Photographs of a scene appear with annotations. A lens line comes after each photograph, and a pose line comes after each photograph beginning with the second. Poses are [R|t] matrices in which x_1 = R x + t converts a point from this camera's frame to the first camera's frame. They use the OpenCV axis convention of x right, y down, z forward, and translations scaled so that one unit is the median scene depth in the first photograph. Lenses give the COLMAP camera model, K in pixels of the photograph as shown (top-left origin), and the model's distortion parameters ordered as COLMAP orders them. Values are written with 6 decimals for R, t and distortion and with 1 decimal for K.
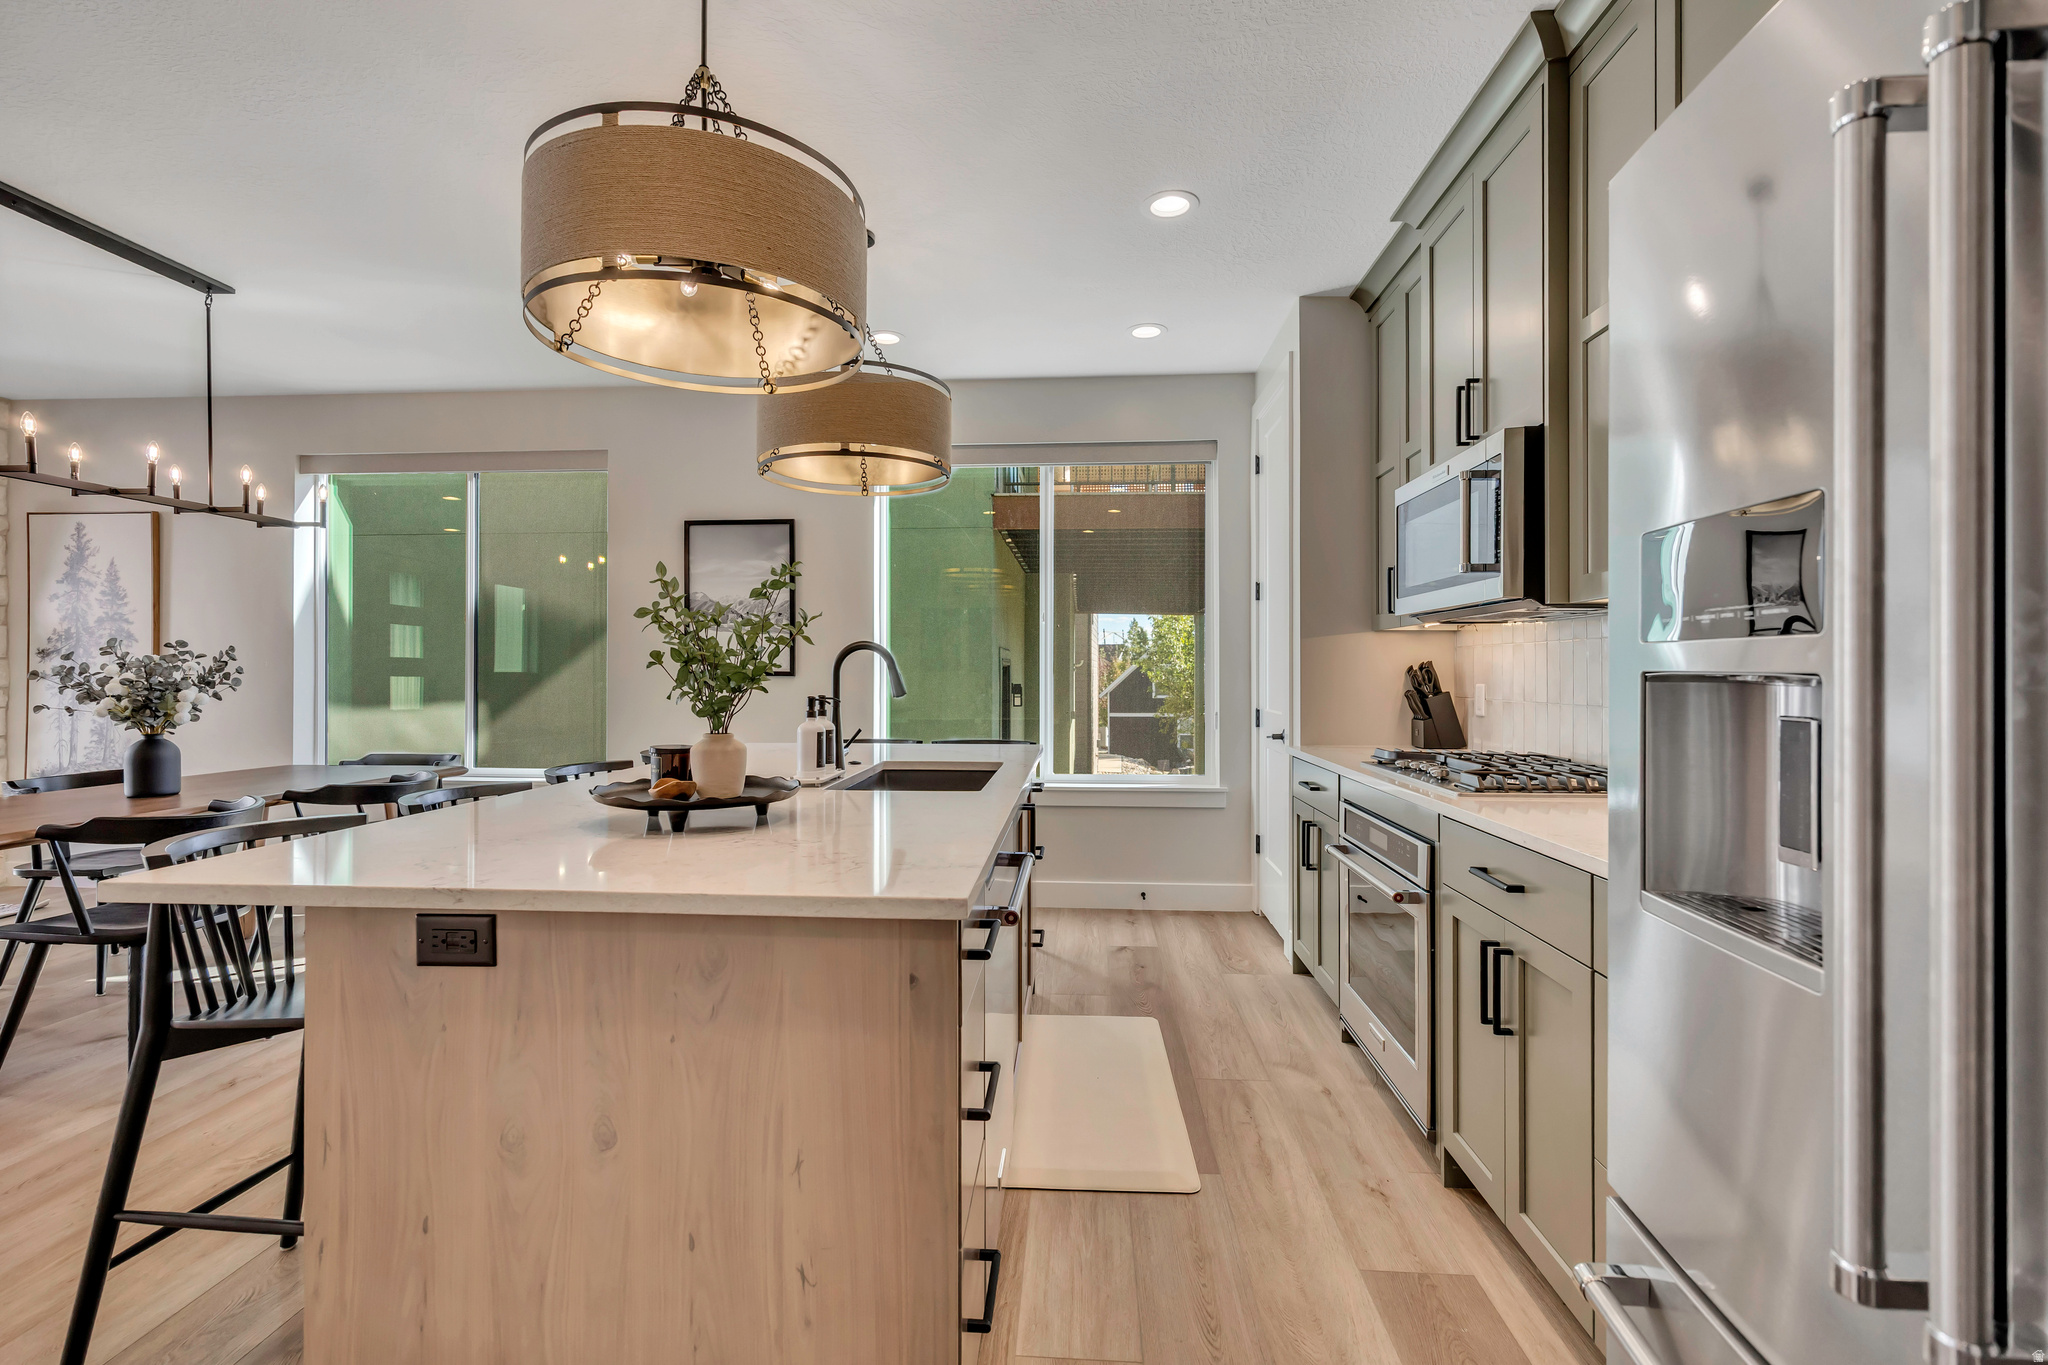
lens RADIAL K [[893.8, 0, 1018.8], [0, 893.8, 669.7], [0, 0, 1]] dist [-0.000206, 0.000457]
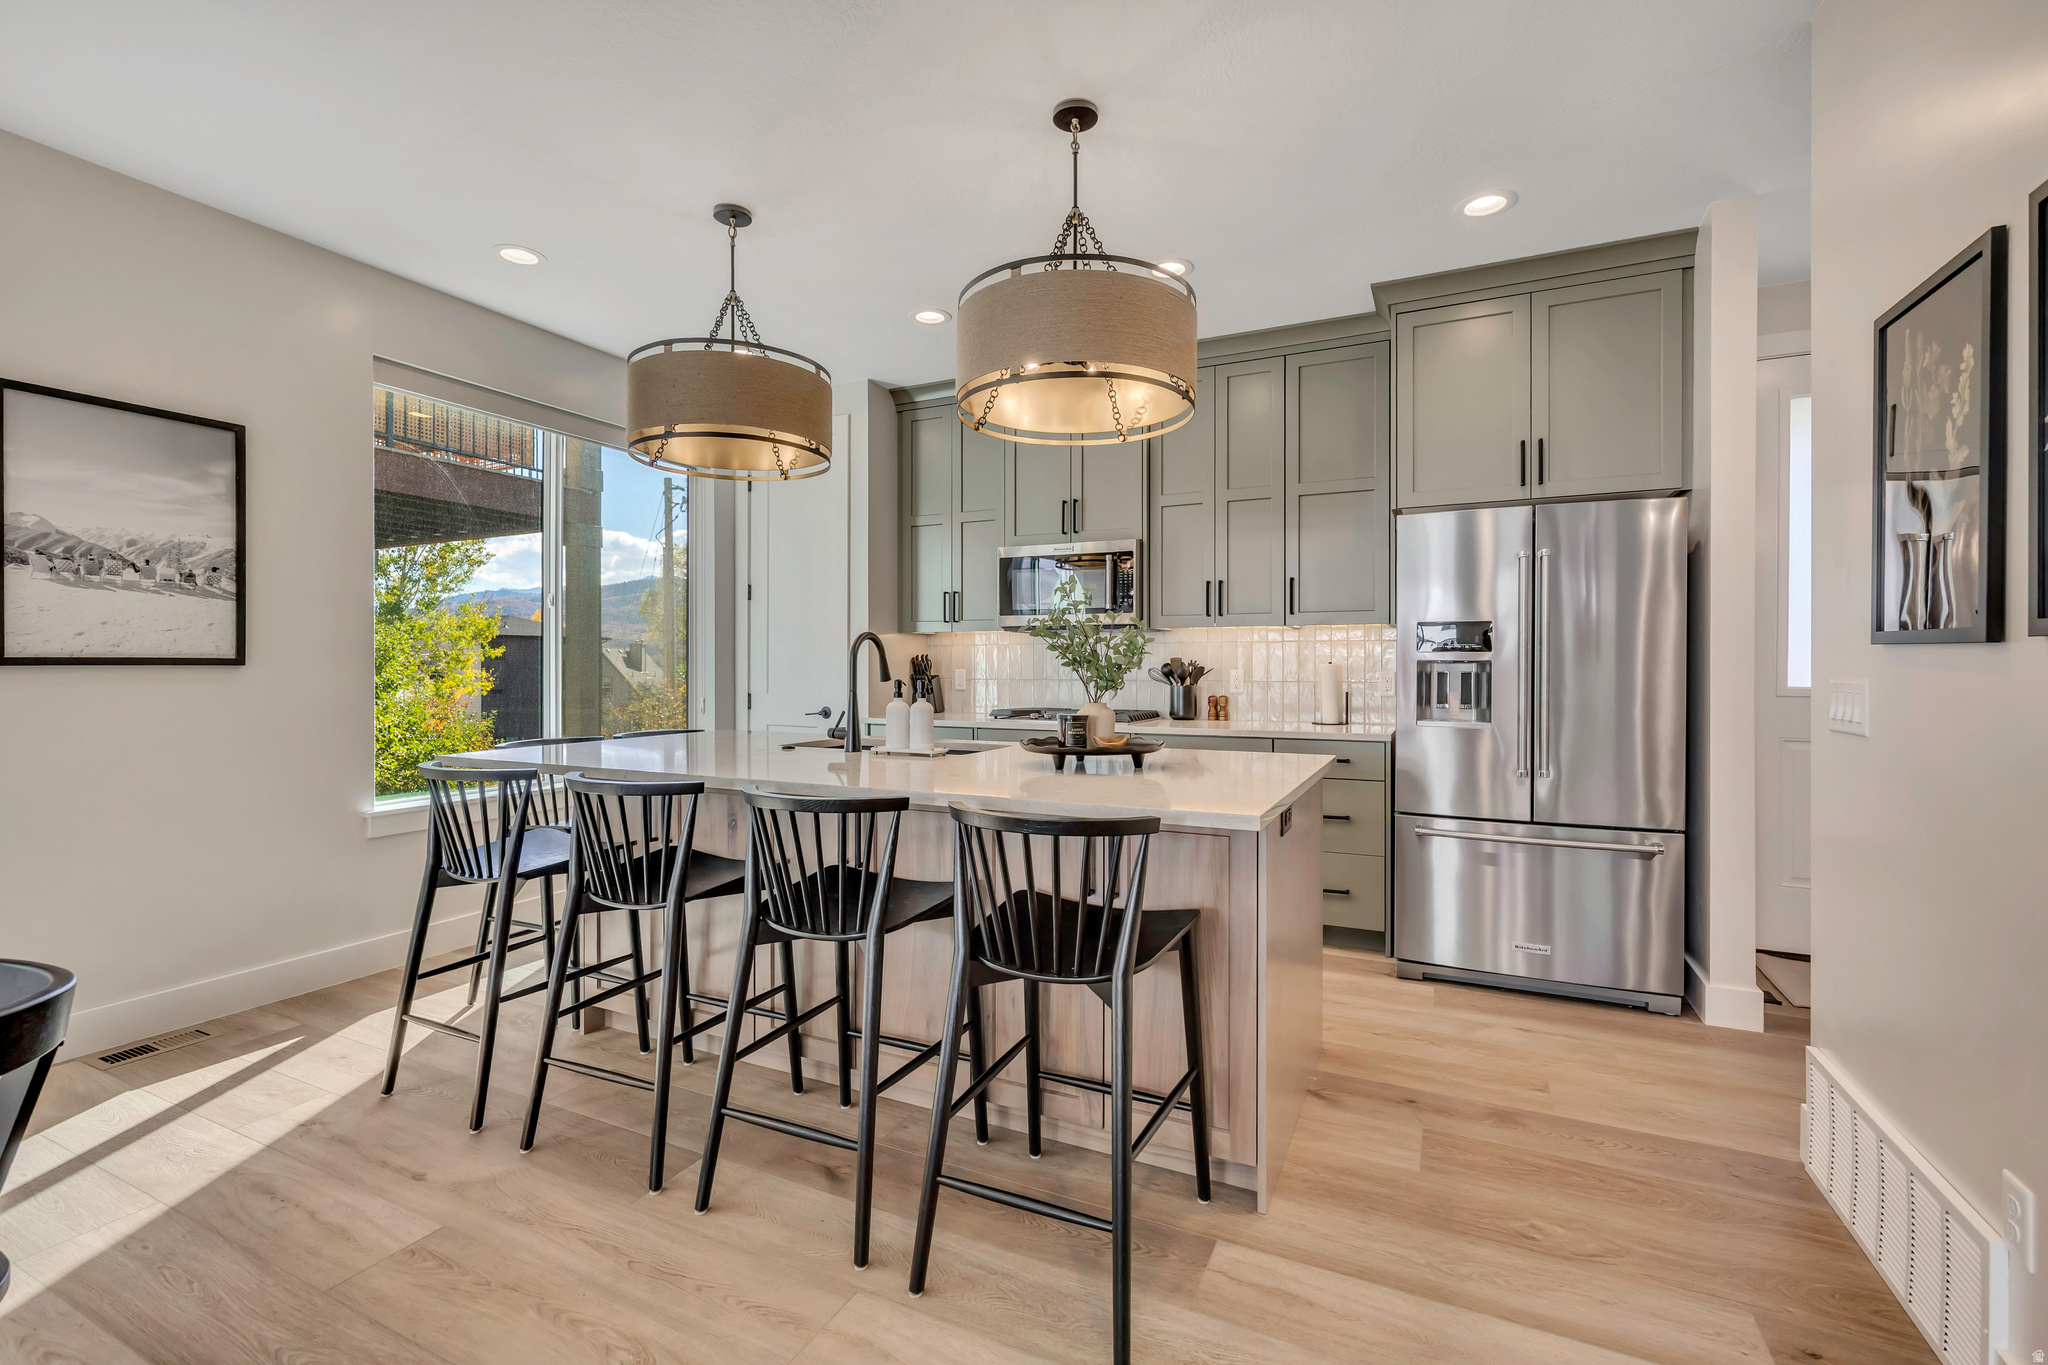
lens RADIAL K [[893.8, 0, 1017.6], [0, 893.8, 666.1], [0, 0, 1]] dist [-0.000206, 0.000457]
pose [[0.368367, -0.001789, 0.929679, -0.653236], [-0.004564, 0.999983, 0.003733, 0.002751], [-0.929669, -0.005618, 0.368353, 0.227440]]
